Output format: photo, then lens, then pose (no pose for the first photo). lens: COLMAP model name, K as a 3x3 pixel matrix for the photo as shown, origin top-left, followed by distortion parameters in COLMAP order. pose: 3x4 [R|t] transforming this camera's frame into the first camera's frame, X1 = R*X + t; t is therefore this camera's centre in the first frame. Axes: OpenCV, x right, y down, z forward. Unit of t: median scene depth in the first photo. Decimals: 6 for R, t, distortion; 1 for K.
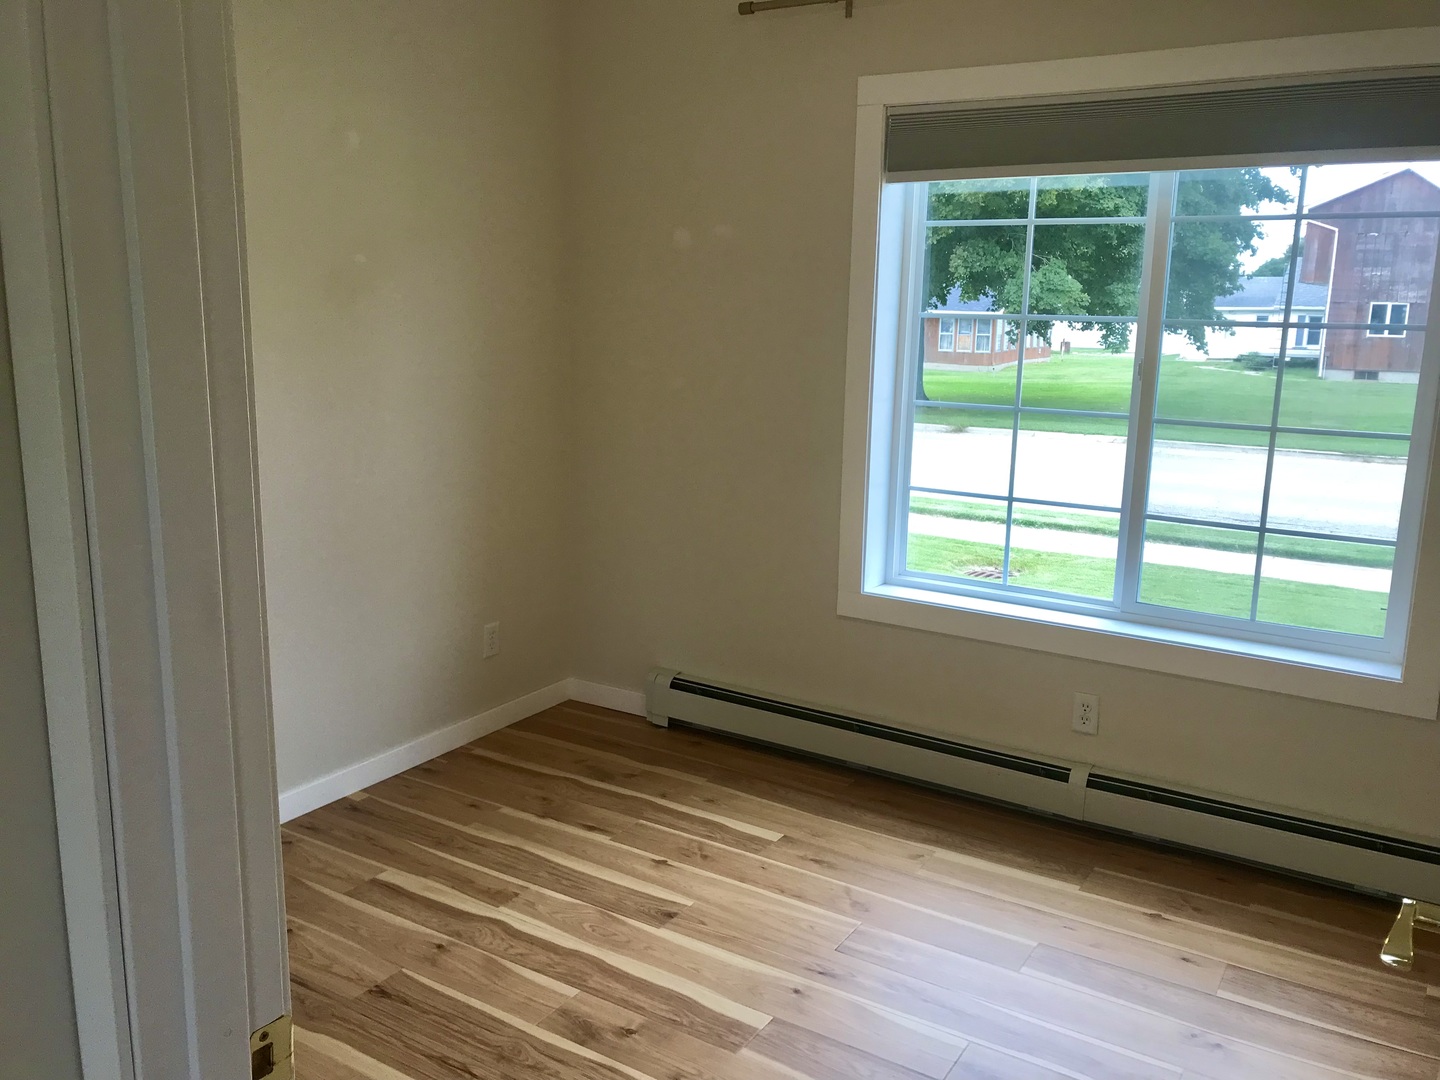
lens RADIAL K [[1192.3, 0, 720.0], [0, 1192.3, 540.0], [0, 0, 1]] dist [0.216607, -0.534600]
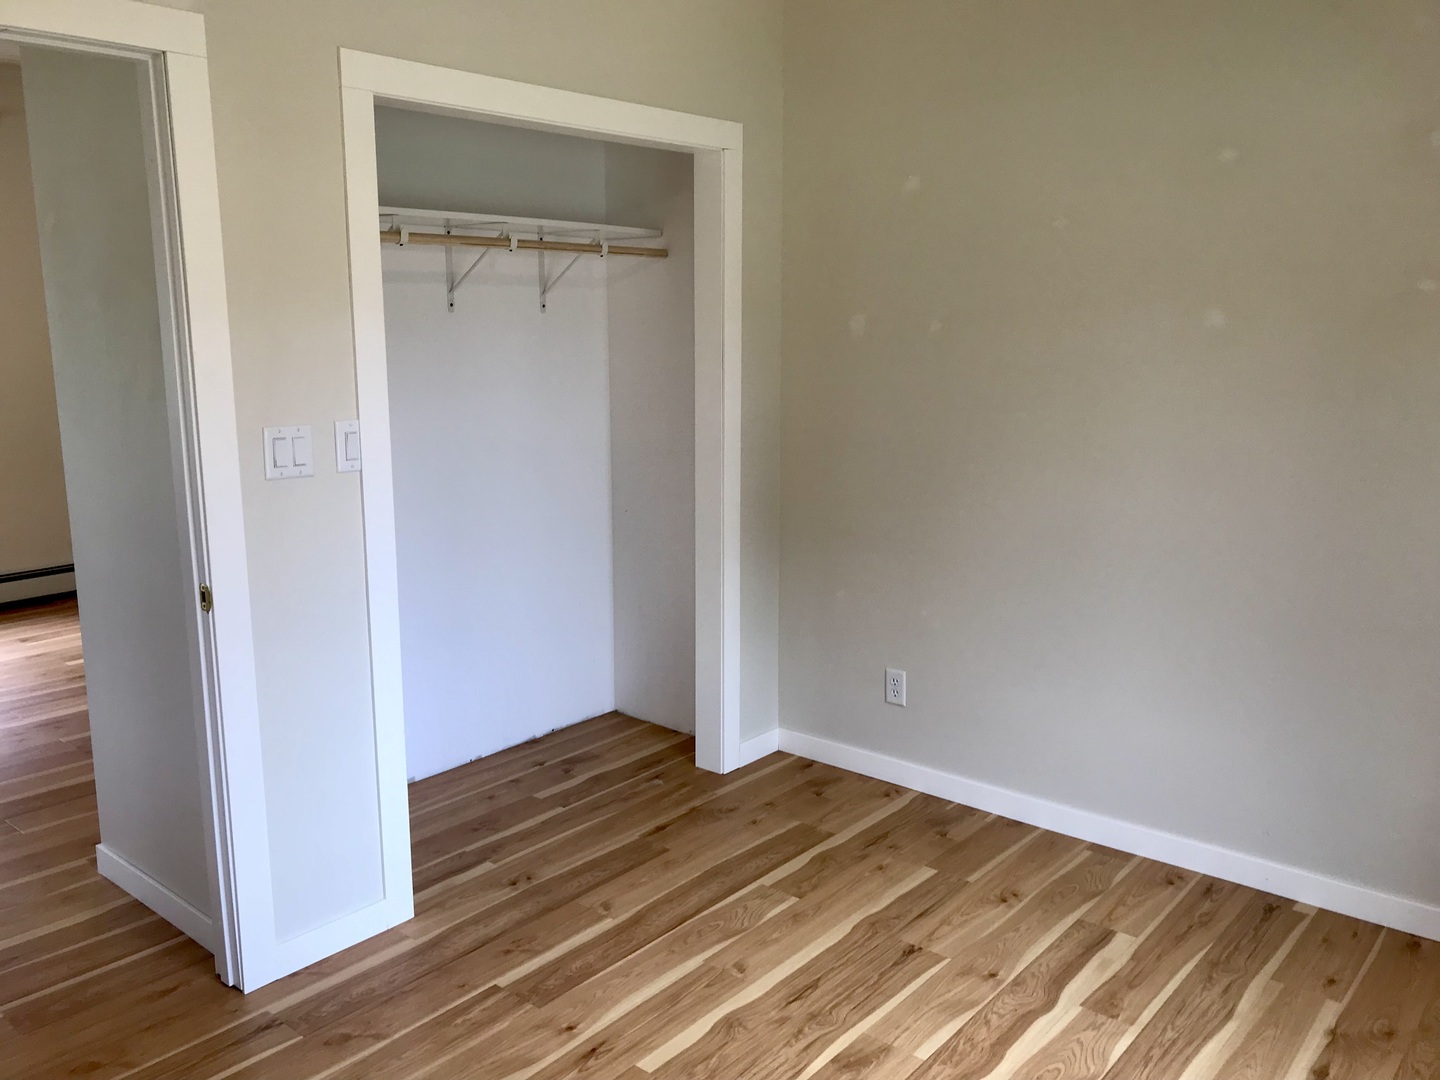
lens RADIAL K [[1180.6, 0, 720.0], [0, 1180.6, 540.0], [0, 0, 1]] dist [0.042596, -0.060329]
pose [[-0.134277, 0.164379, -0.977215, 0.676662], [-0.203315, 0.960596, 0.189521, -0.146135], [0.969862, 0.224131, -0.095565, 0.769632]]
